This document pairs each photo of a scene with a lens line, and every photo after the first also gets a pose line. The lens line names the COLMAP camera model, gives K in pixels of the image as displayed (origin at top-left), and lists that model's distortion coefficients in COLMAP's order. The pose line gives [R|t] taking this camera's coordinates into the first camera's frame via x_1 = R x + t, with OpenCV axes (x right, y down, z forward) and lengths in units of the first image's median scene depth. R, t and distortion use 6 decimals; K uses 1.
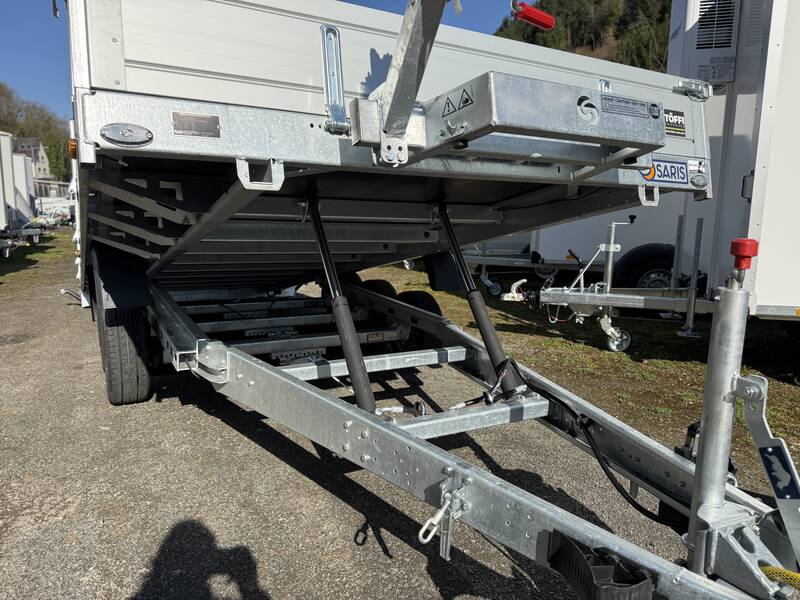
lens RADIAL K [[575.6, 0, 400.0], [0, 575.6, 300.0], [0, 0, 1]] dist [0.040462, -0.036206]
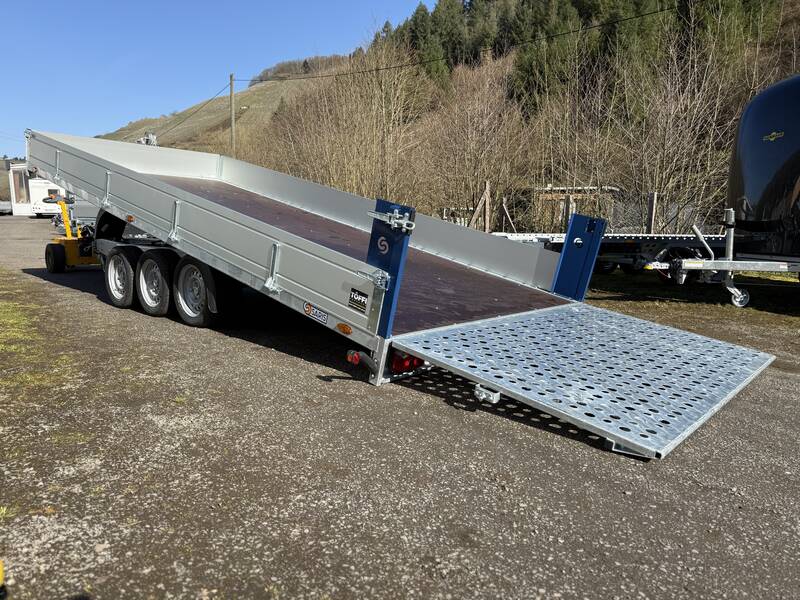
lens RADIAL K [[561.7, 0, 398.4], [0, 561.7, 304.1], [0, 0, 1]] dist [0.077097, -0.093909]
pose [[0.969716, -0.028461, 0.242570, -0.075375], [0.032586, 0.999384, -0.013010, -0.014693], [-0.242050, 0.020520, 0.970047, 0.114090]]
